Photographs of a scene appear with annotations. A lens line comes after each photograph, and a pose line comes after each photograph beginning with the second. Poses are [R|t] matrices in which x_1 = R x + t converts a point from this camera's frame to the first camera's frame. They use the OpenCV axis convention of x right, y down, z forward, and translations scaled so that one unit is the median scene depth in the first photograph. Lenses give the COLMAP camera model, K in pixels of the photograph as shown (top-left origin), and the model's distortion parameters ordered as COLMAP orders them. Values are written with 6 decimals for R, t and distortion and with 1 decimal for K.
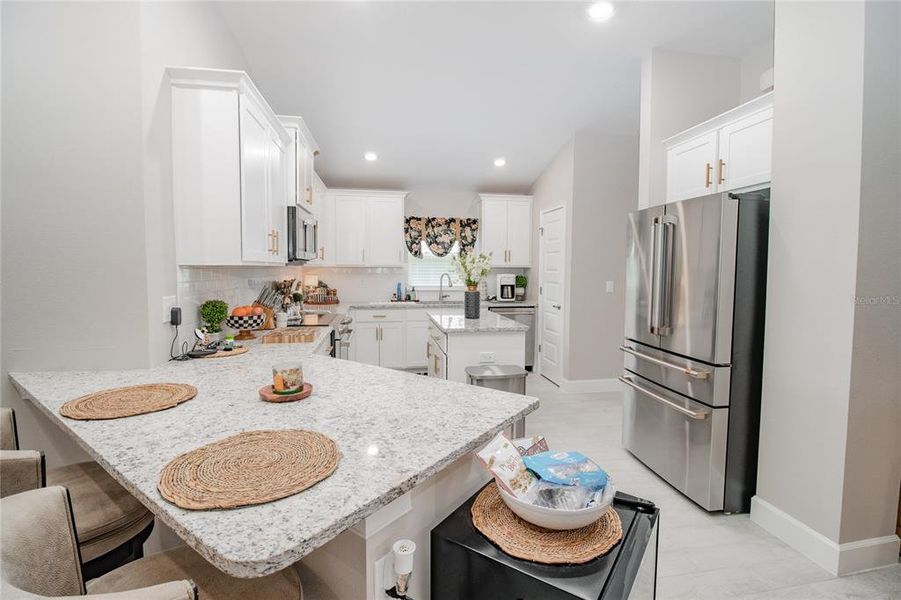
lens RADIAL K [[421.9, 0, 449.5], [0, 421.9, 293.5], [0, 0, 1]] dist [-0.004542, -0.009940]
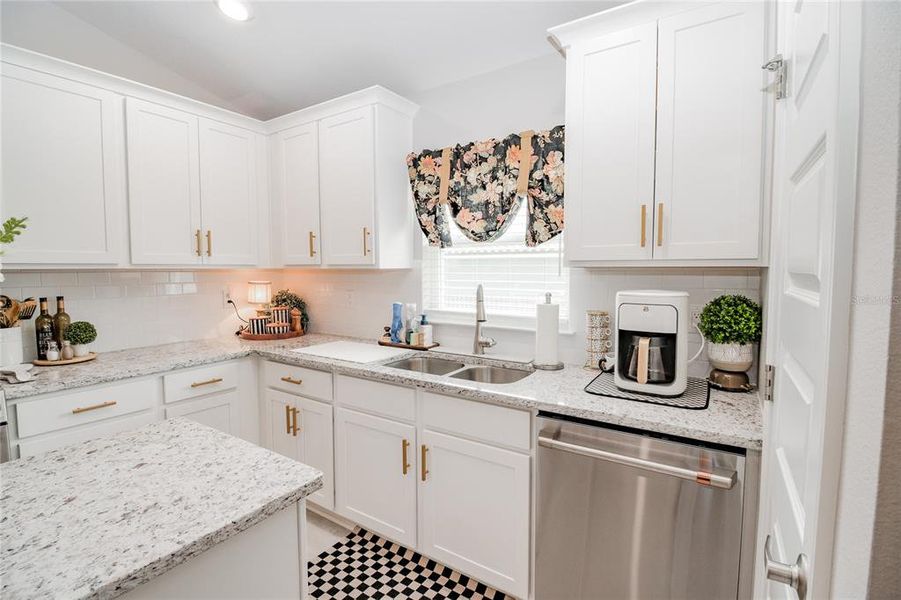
lens RADIAL K [[421.9, 0, 451.6], [0, 421.9, 292.6], [0, 0, 1]] dist [-0.004542, -0.009940]
pose [[0.728353, 0.033209, -0.684397, 0.238131], [-0.036773, 0.999280, 0.009353, -0.044894], [0.684215, 0.018355, 0.729050, 0.738028]]
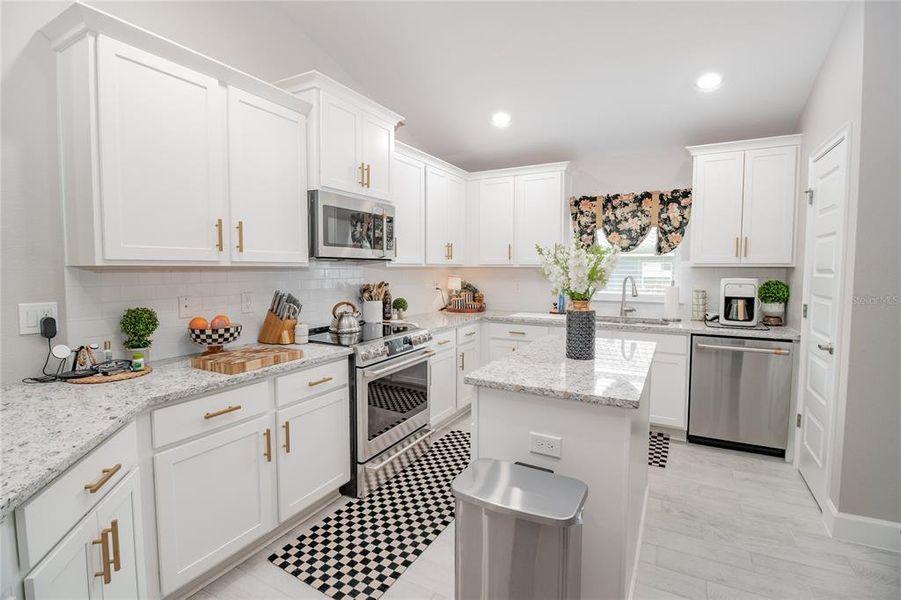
lens RADIAL K [[421.9, 0, 453.7], [0, 421.9, 291.1], [0, 0, 1]] dist [-0.004542, -0.009940]
pose [[0.789555, 0.029411, -0.612975, 0.186598], [-0.033976, 0.999414, 0.004190, -0.018446], [0.612739, 0.017518, 0.790091, 0.318377]]
